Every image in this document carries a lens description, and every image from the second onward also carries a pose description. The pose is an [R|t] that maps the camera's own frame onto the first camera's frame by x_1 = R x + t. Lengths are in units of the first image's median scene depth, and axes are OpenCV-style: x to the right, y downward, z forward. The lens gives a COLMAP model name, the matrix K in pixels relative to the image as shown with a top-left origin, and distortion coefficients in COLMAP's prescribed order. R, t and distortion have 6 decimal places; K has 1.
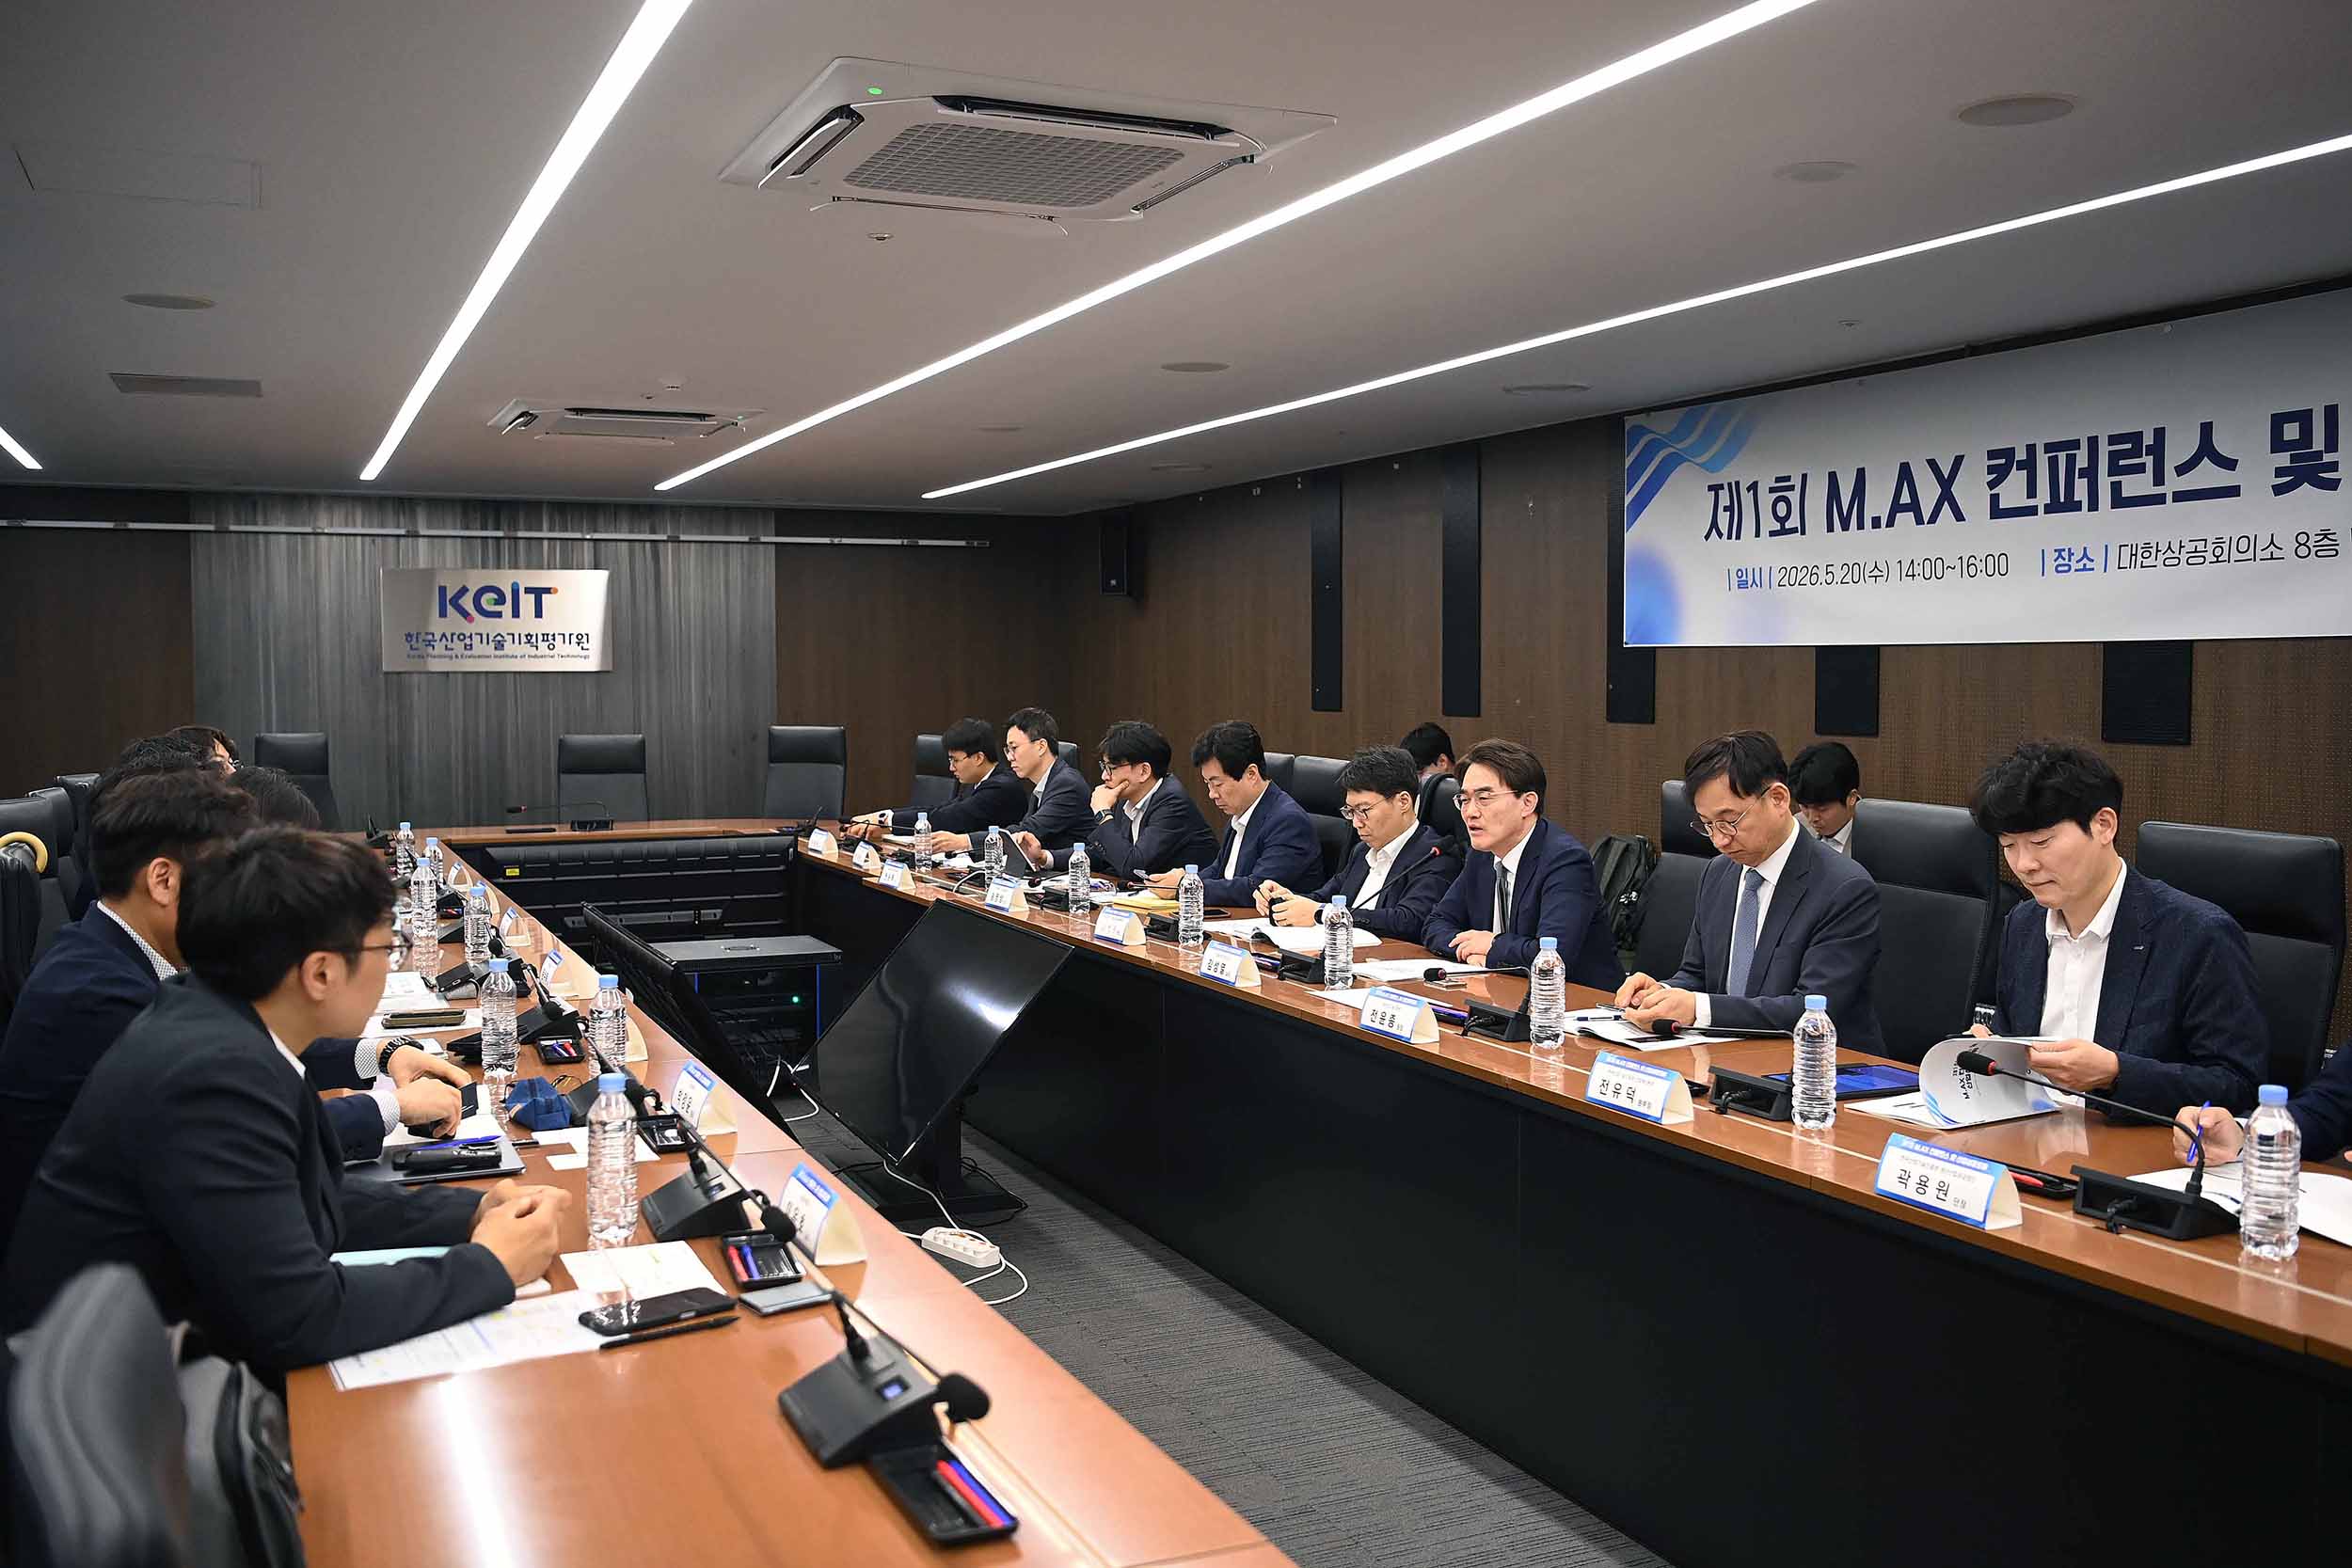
lens RADIAL K [[2053.0, 0, 1176.0], [0, 2053.0, 784.0], [0, 0, 1]] dist [-0.011201, 0.003061]
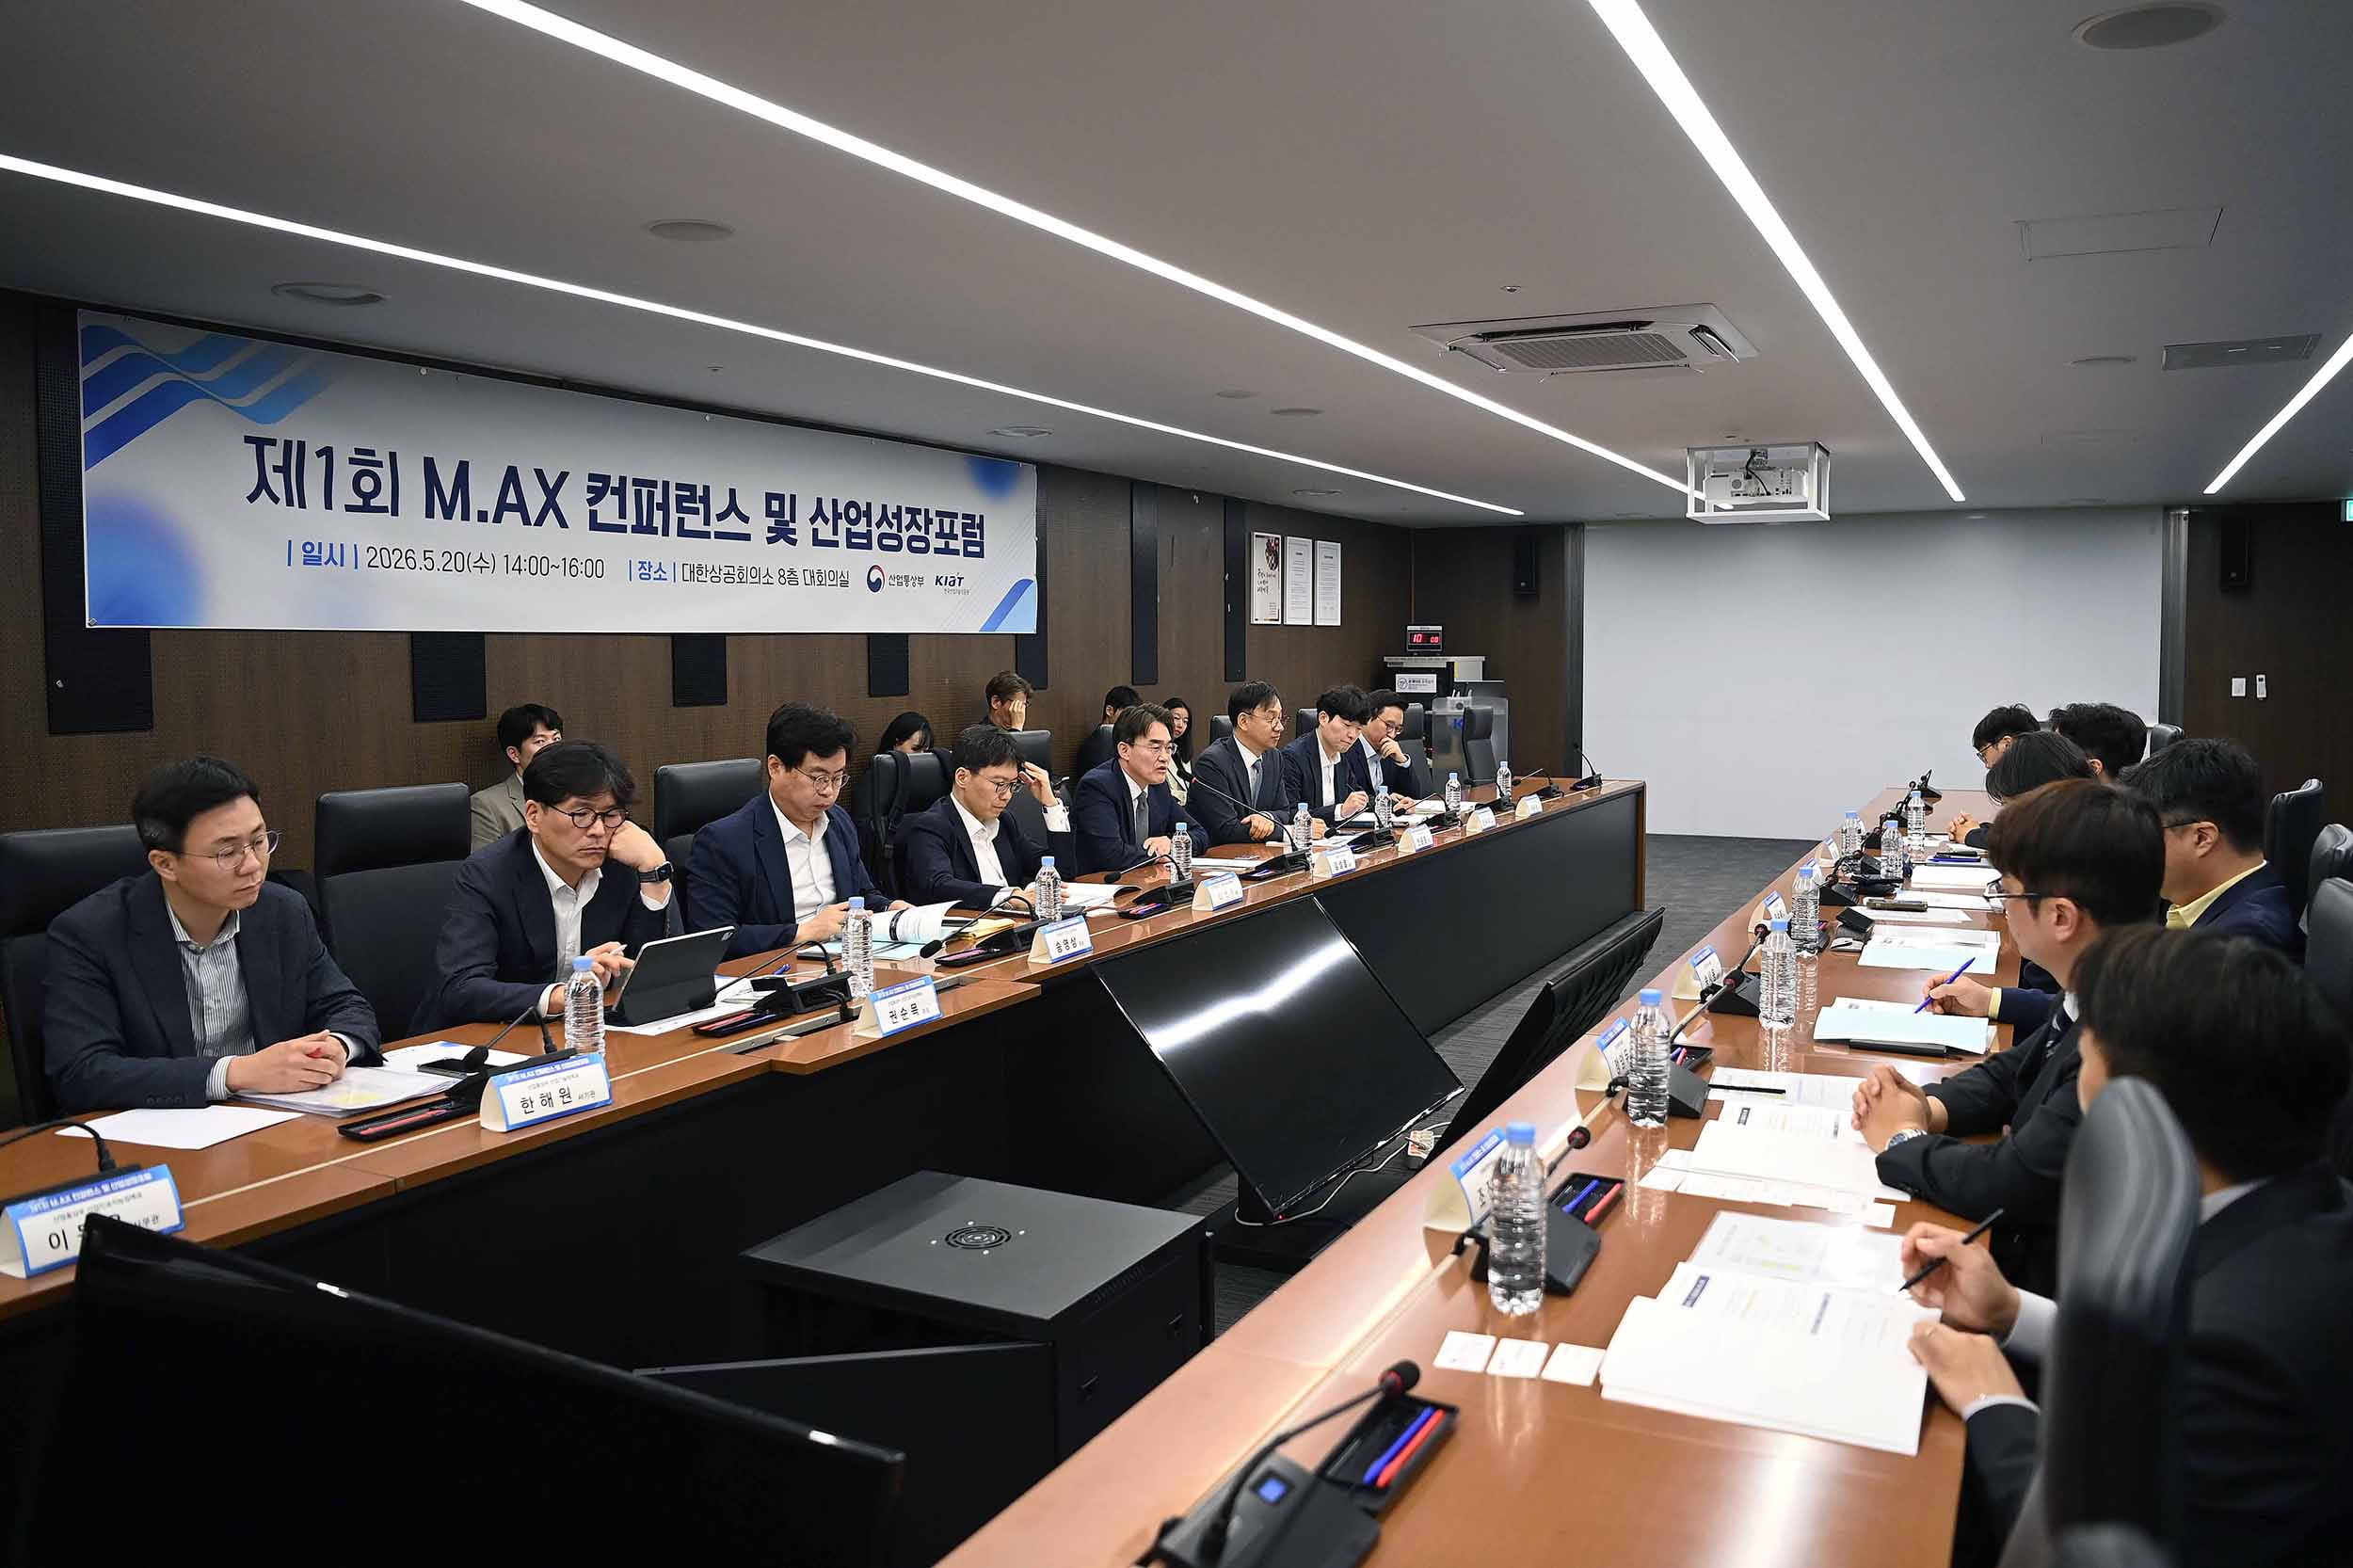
lens RADIAL K [[1710.3, 0, 1176.5], [0, 1710.3, 784.0], [0, 0, 1]] dist [-0.002229, -0.069270]
pose [[-0.607054, -0.056275, 0.792665, -0.585457], [0.052795, 0.992429, 0.110890, -0.069453], [-0.792905, 0.109165, -0.599488, 1.265670]]
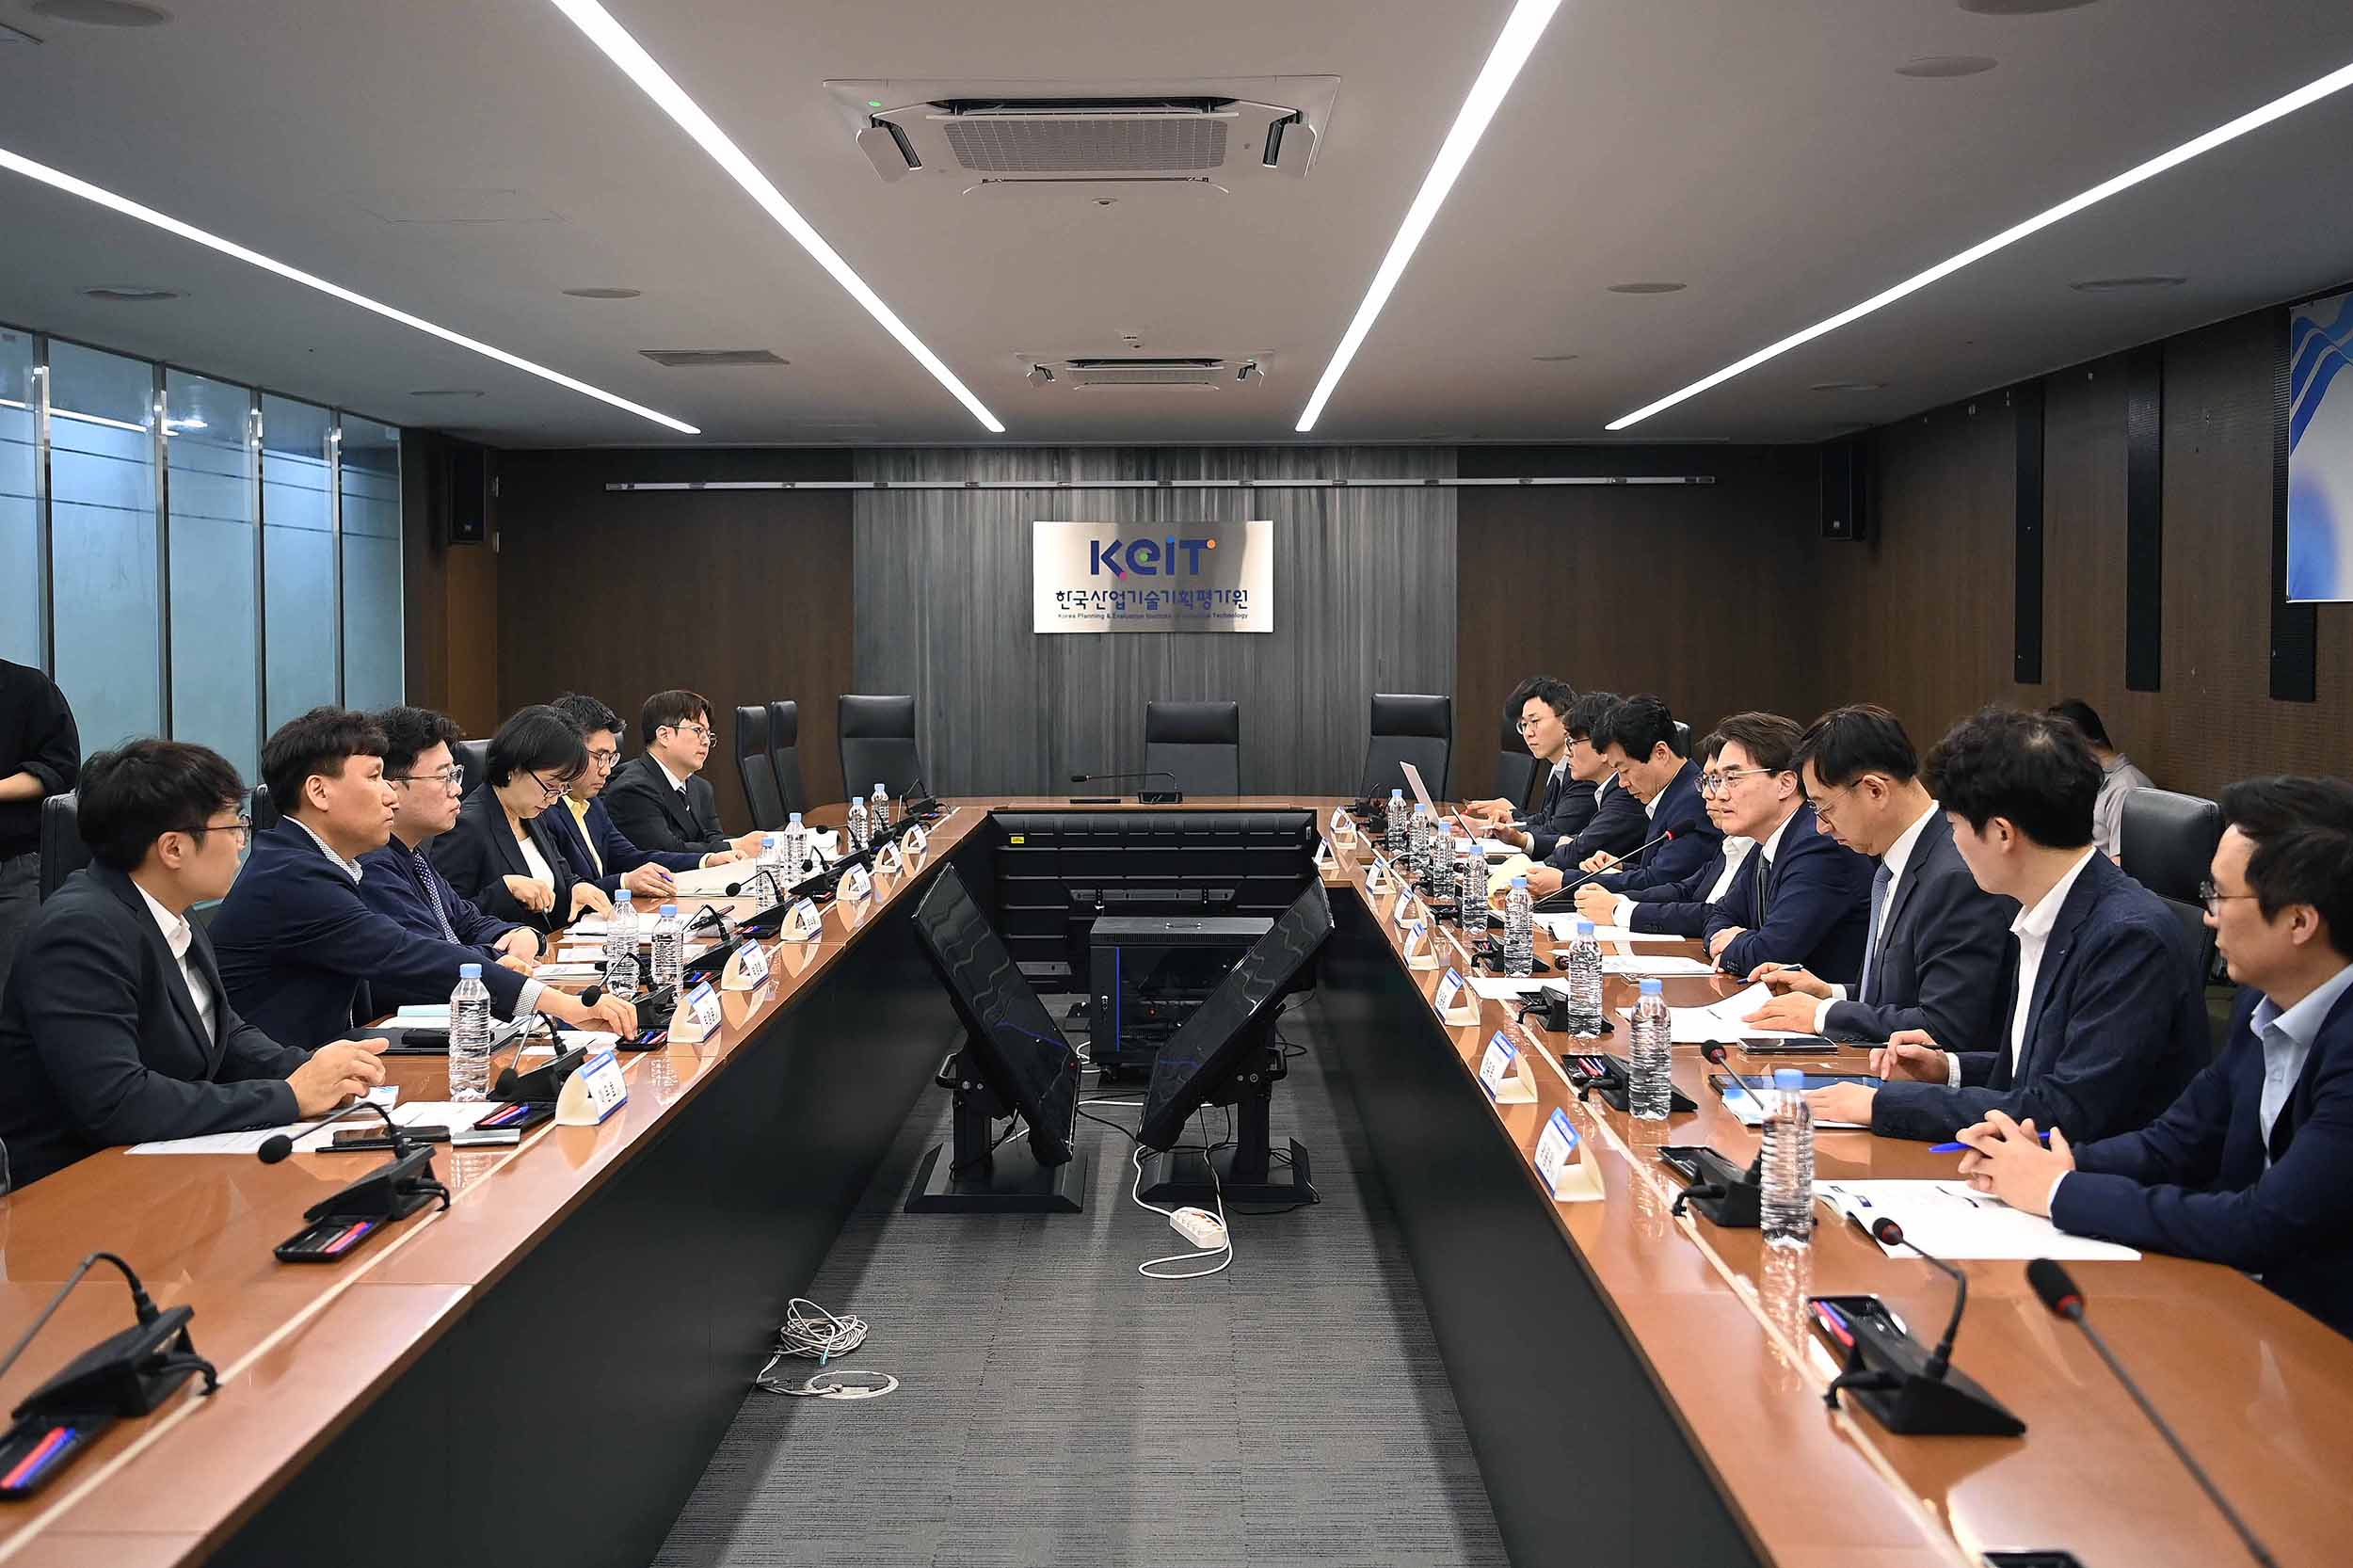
lens RADIAL K [[2606.3, 0, 1174.0], [0, 2606.3, 722.1], [0, 0, 1]] dist [0.025066, 0.032662]
pose [[0.902930, 0.015498, -0.429509, 0.316584], [-0.024019, 0.999607, -0.014425, 0.003824], [0.429116, 0.023341, 0.902948, -0.094552]]
